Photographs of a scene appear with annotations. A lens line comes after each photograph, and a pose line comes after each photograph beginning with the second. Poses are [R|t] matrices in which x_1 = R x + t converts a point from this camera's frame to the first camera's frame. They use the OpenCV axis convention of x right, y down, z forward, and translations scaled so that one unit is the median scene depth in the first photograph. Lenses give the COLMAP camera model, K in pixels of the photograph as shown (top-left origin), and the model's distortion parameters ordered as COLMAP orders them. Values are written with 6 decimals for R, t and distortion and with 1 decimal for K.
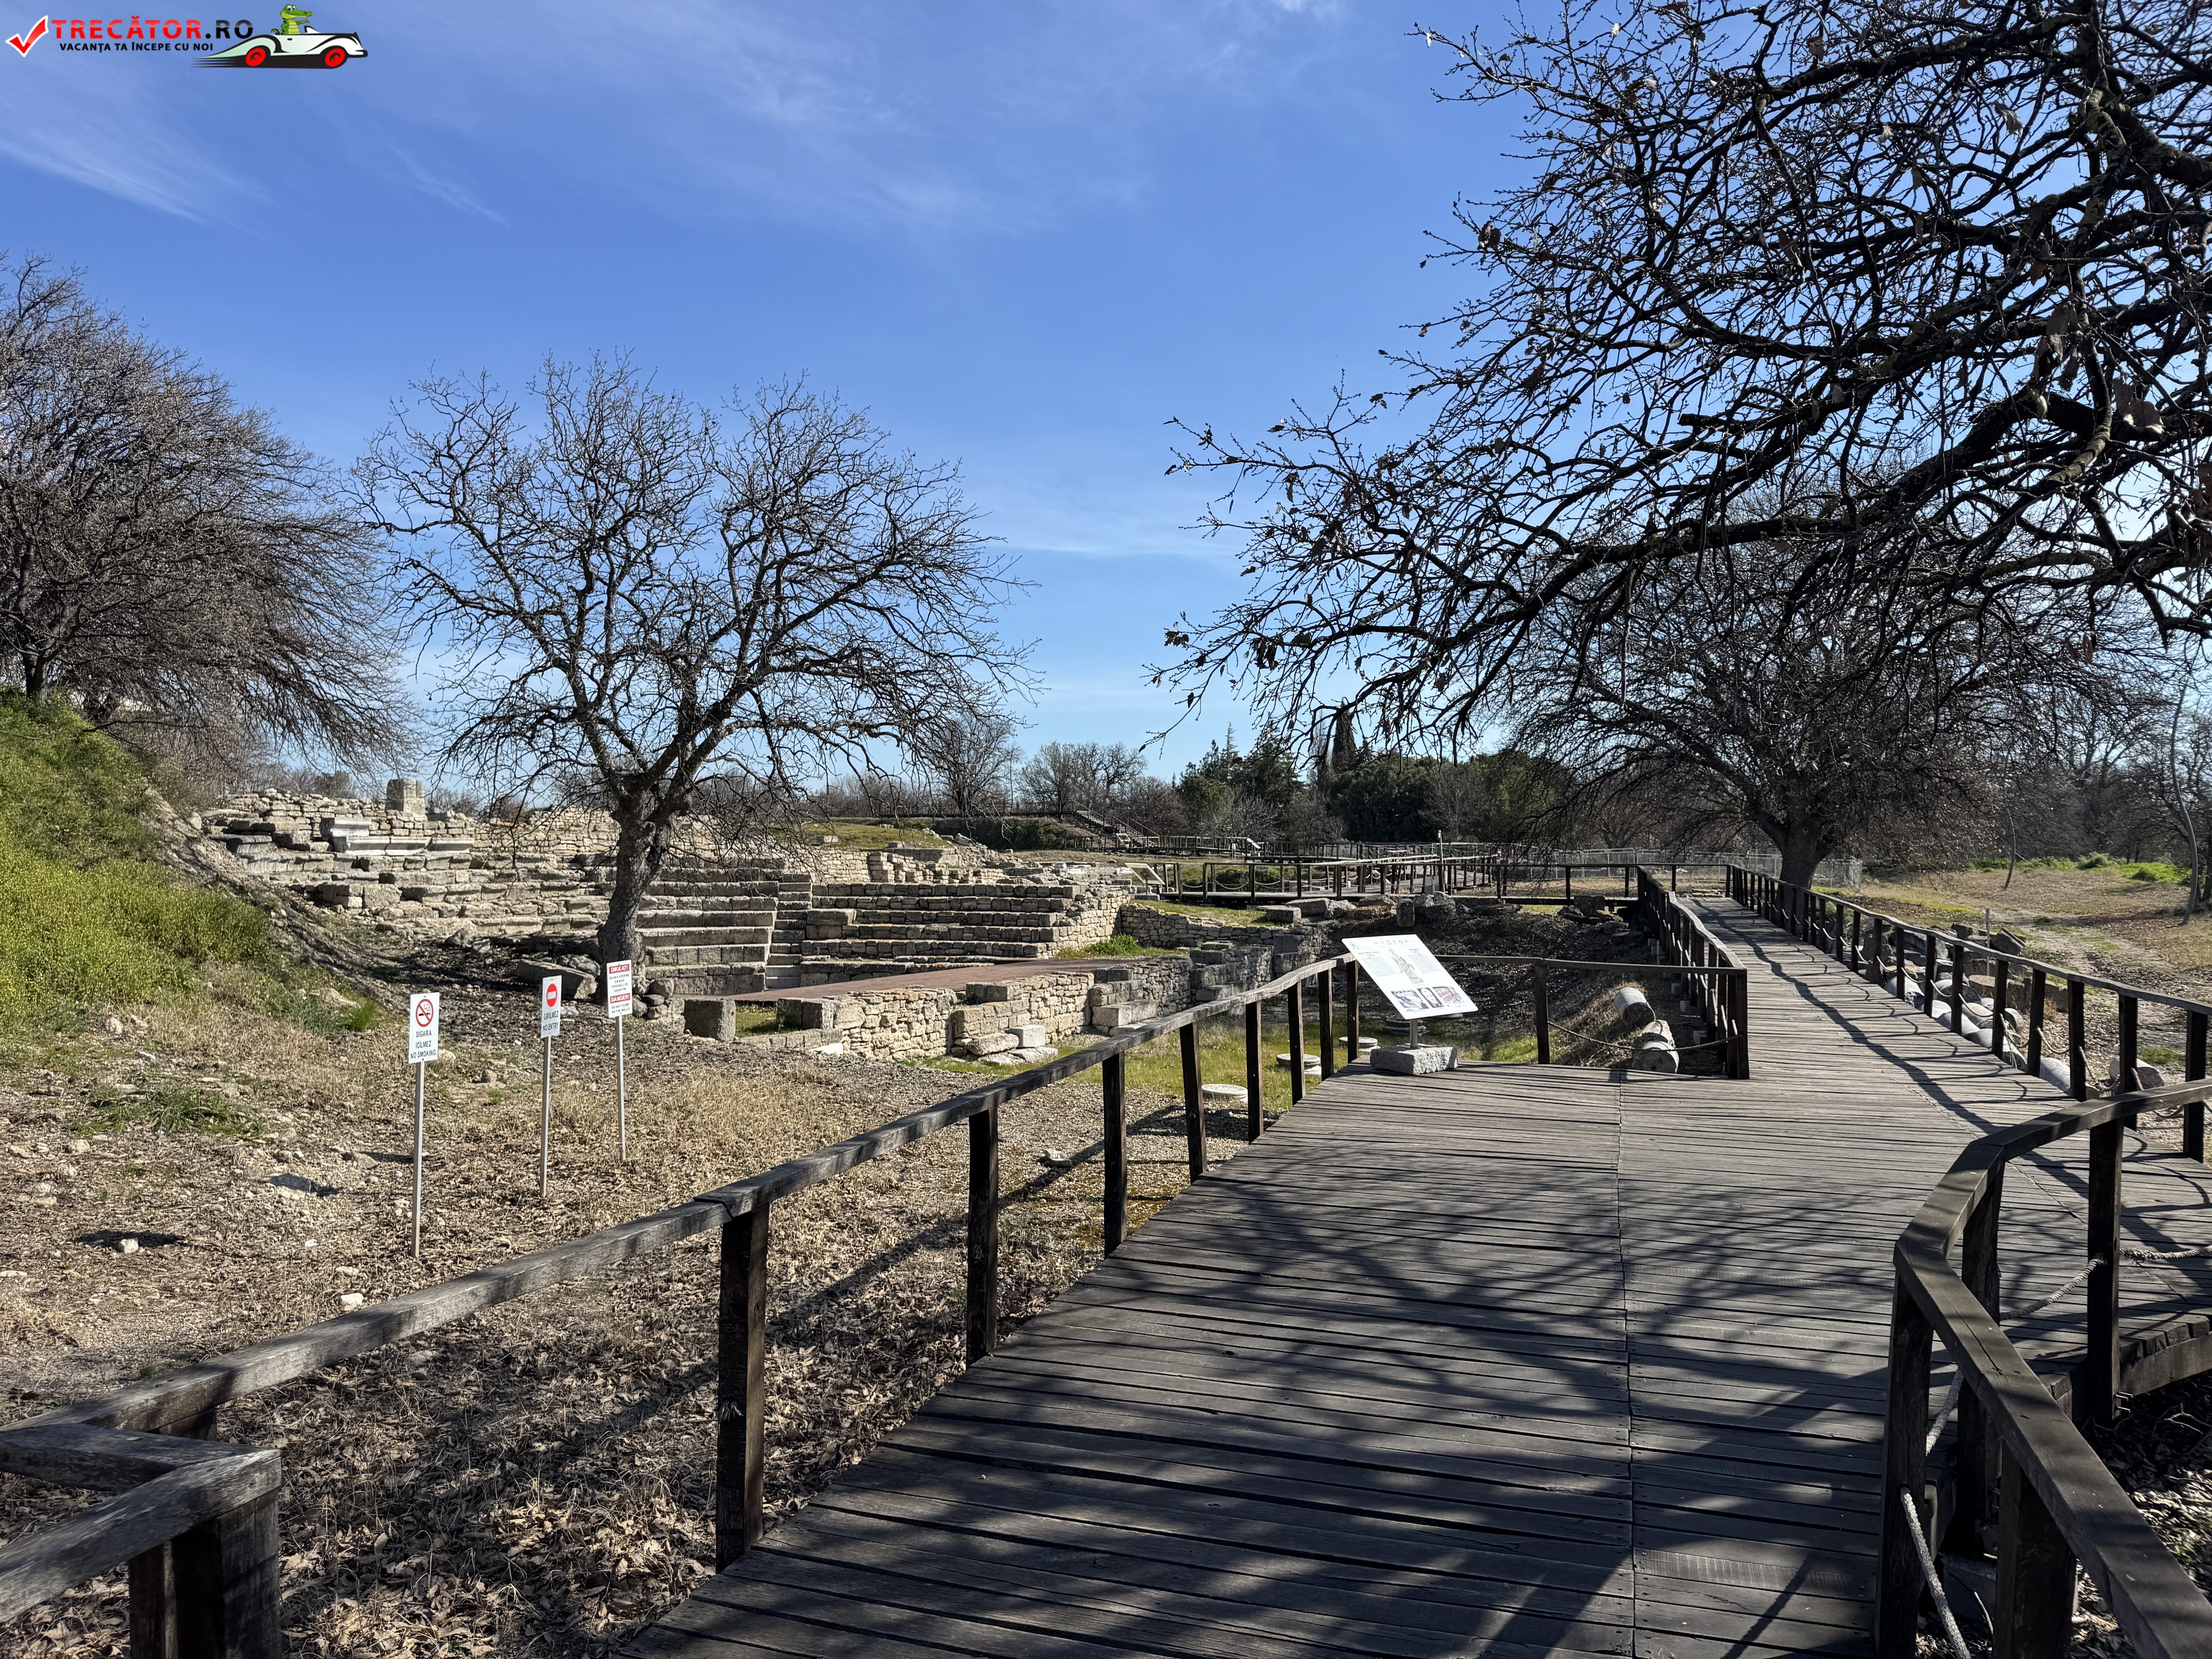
lens RADIAL K [[1553.0, 0, 1106.0], [0, 1553.0, 829.5], [0, 0, 1]] dist [0.177898, -0.216786]
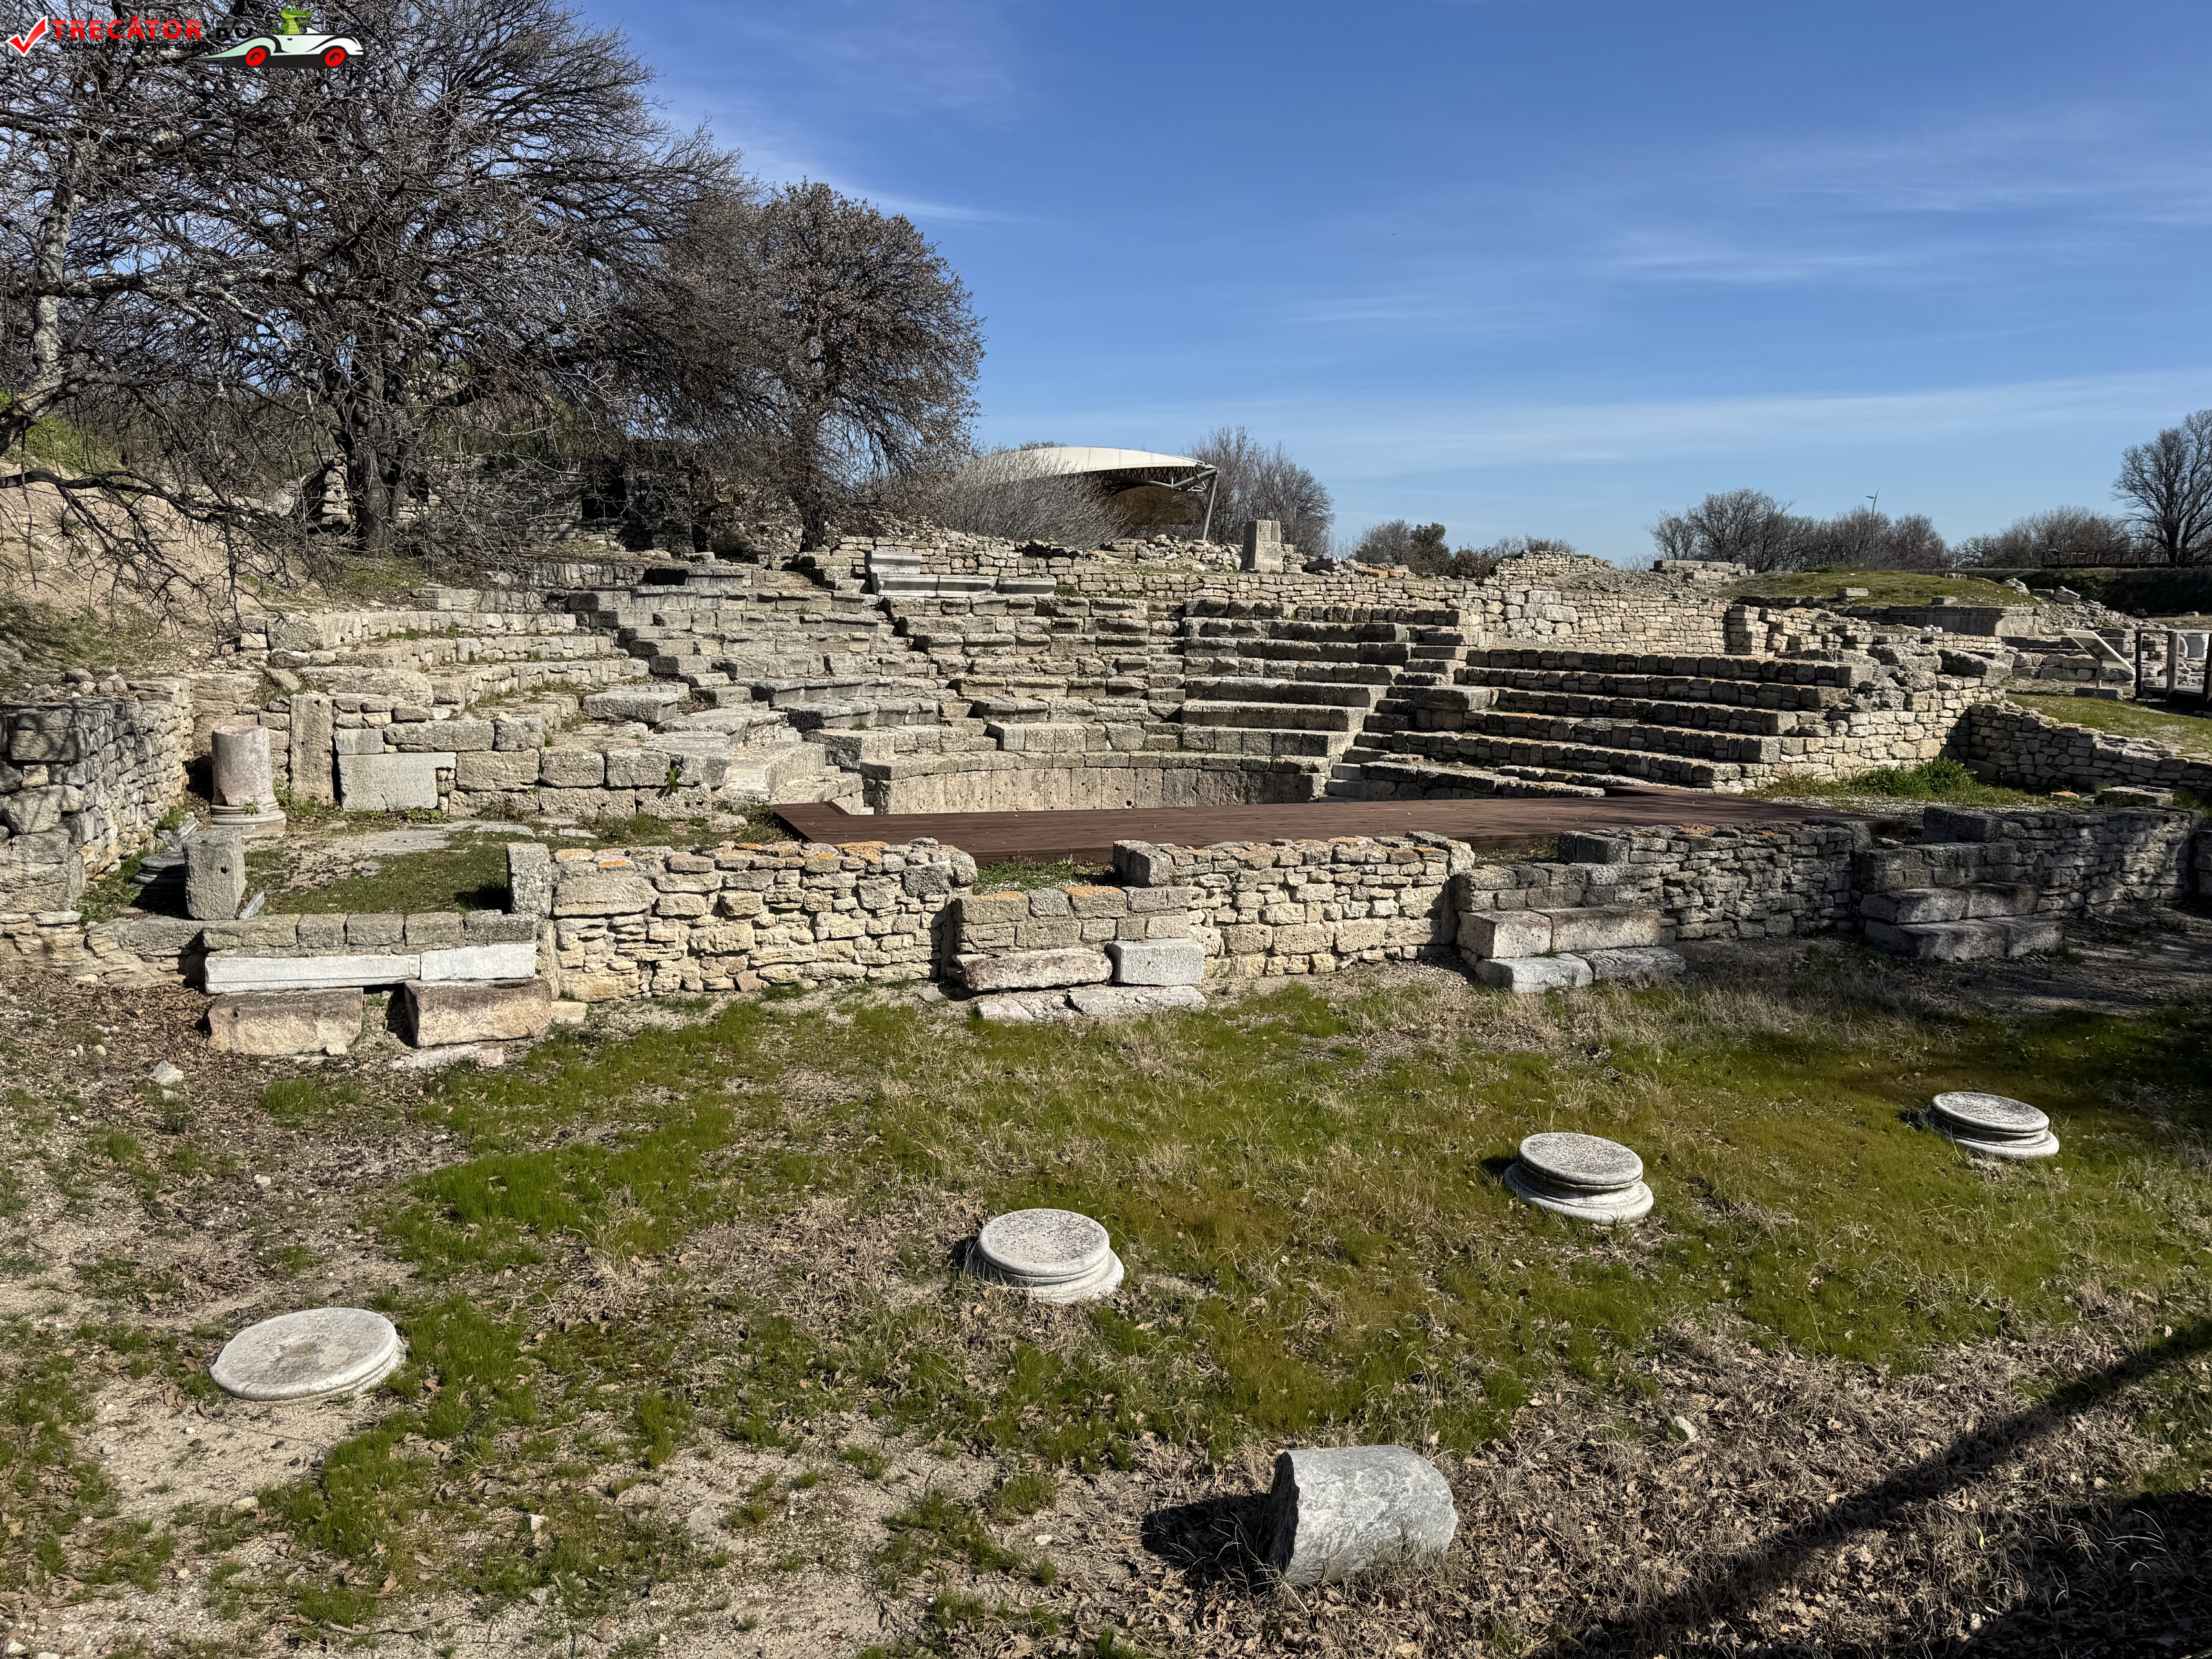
lens RADIAL K [[1555.1, 0, 1106.0], [0, 1555.1, 829.5], [0, 0, 1]] dist [0.139883, -0.220821]
pose [[0.739008, 0.110262, -0.664612, 0.169367], [-0.007888, 0.987864, 0.155119, 0.007968], [0.673651, -0.109391, 0.730909, 0.395976]]
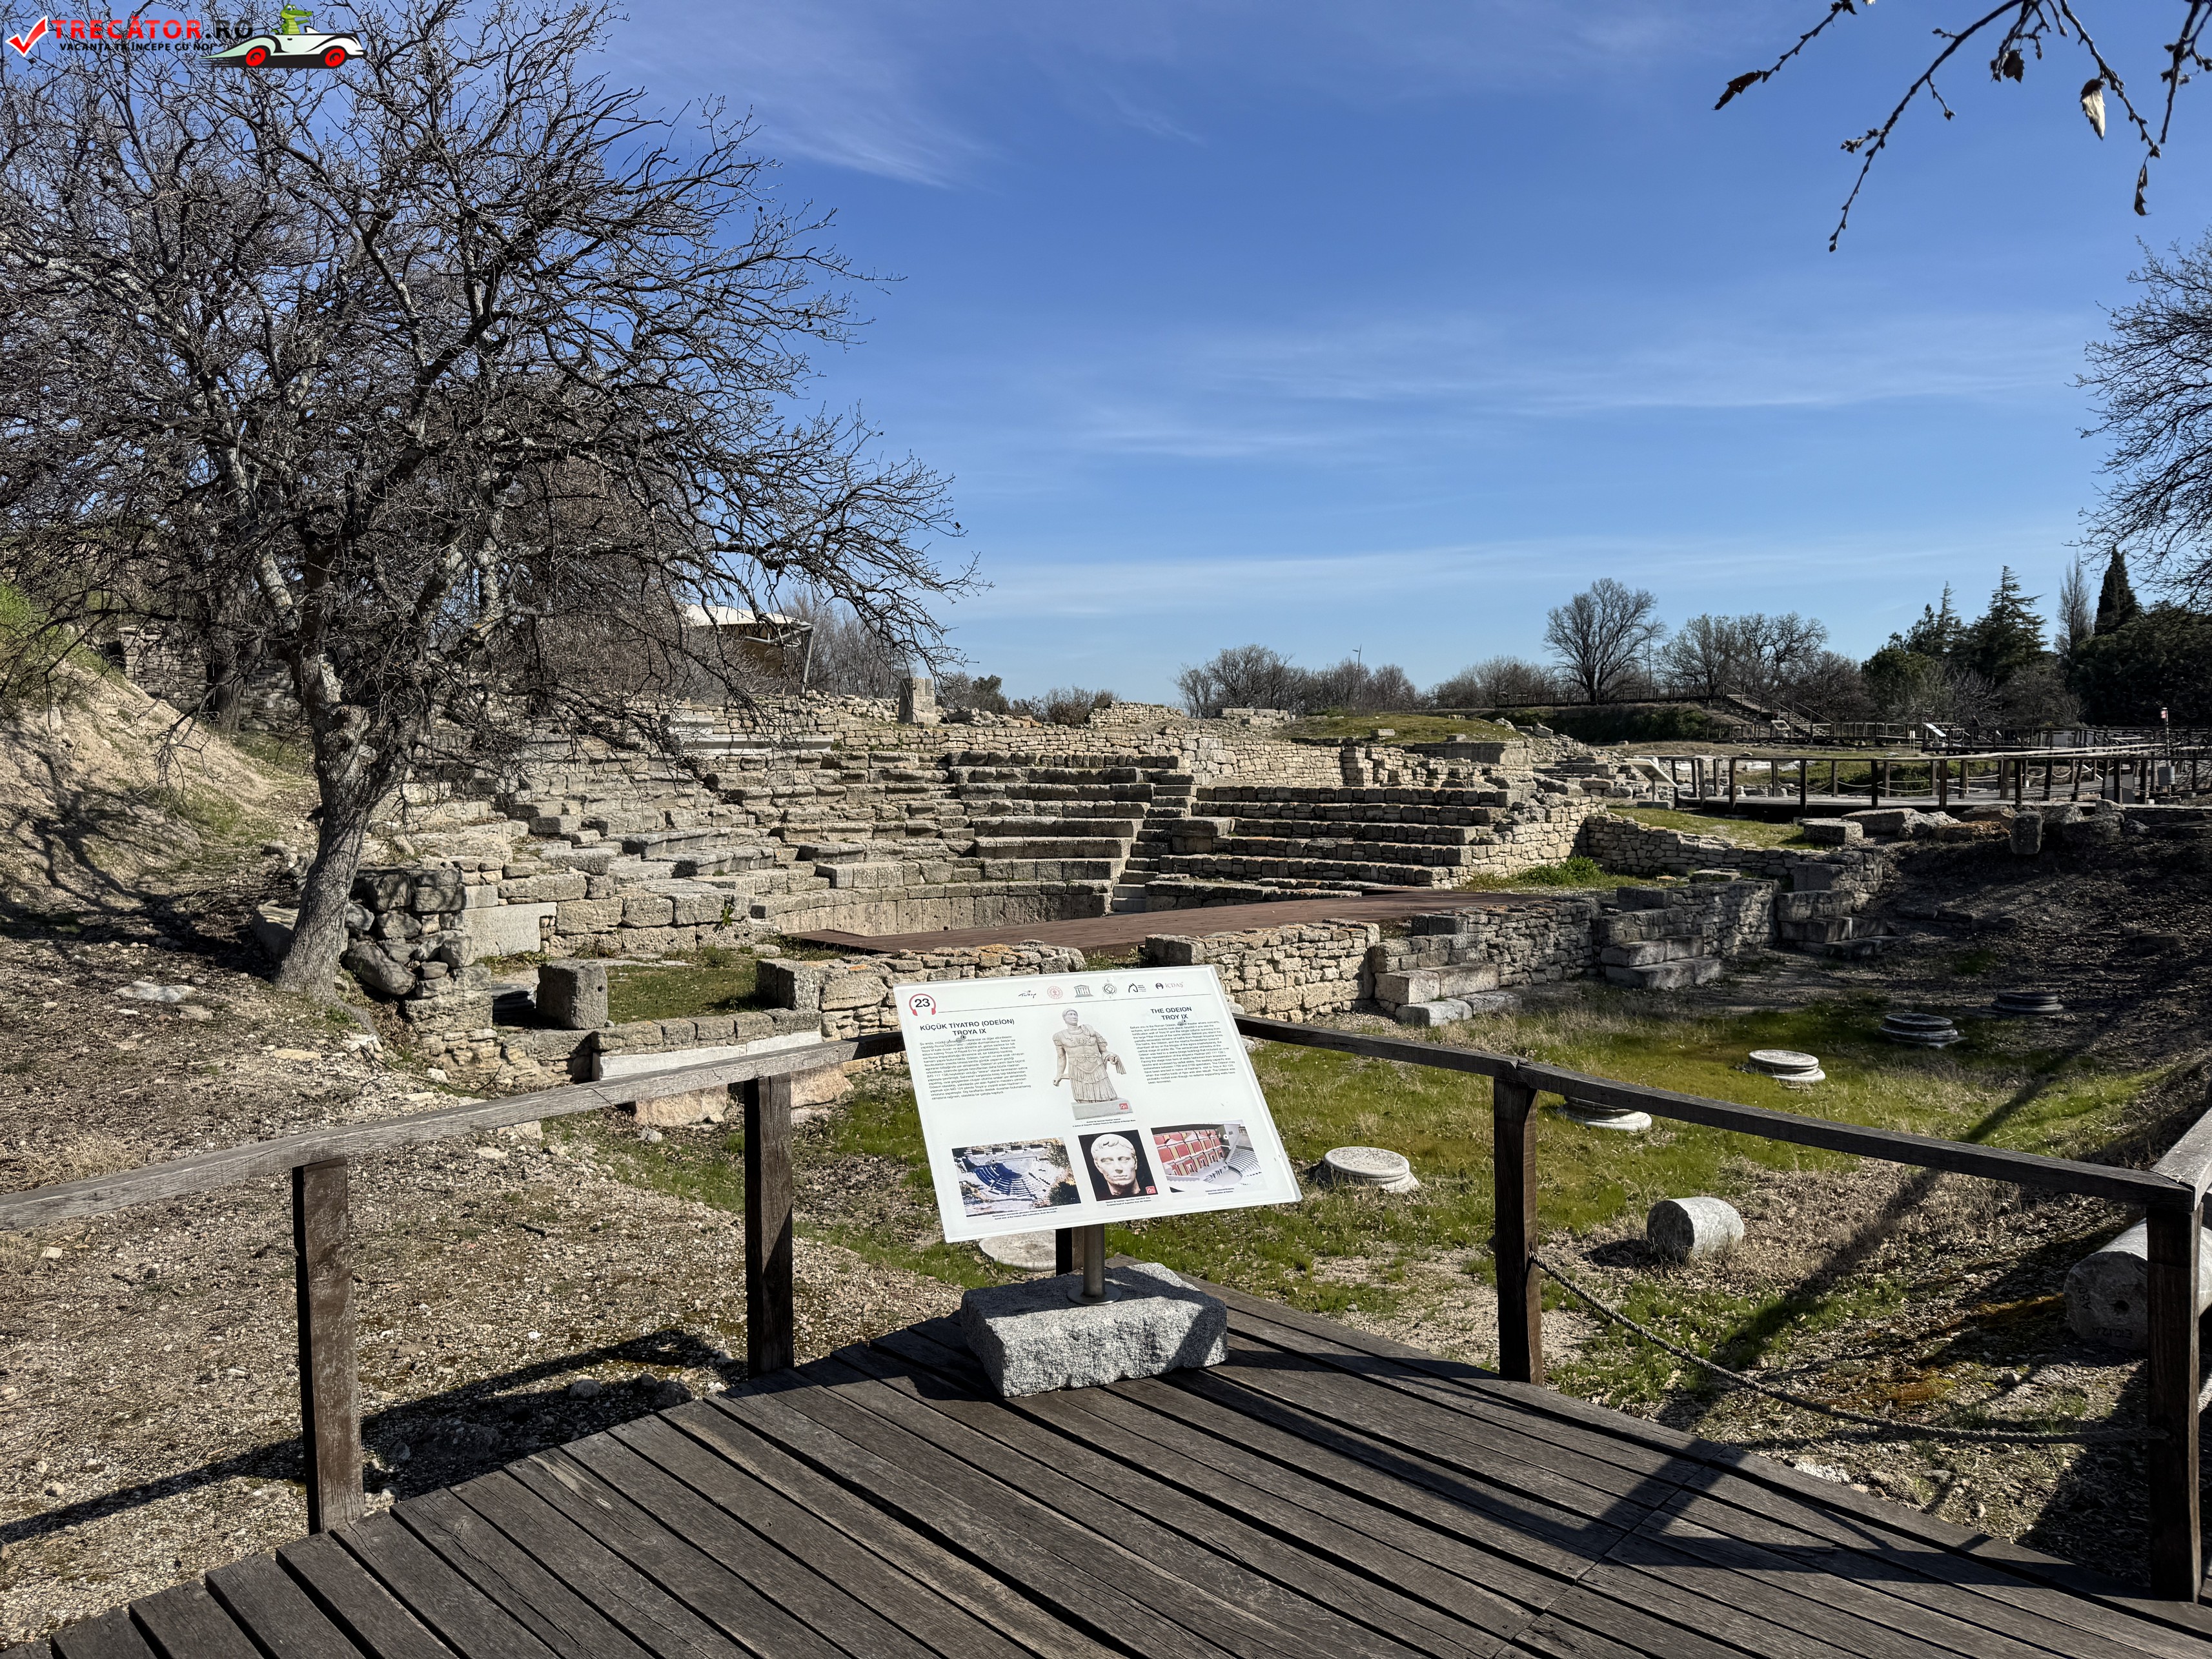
lens RADIAL K [[1555.1, 0, 1106.0], [0, 1555.1, 829.5], [0, 0, 1]] dist [0.139883, -0.220821]
pose [[0.908562, 0.014777, -0.417488, 0.121095], [0.013574, 0.997802, 0.064857, 0.003123], [0.417528, -0.064594, 0.906365, 0.232669]]
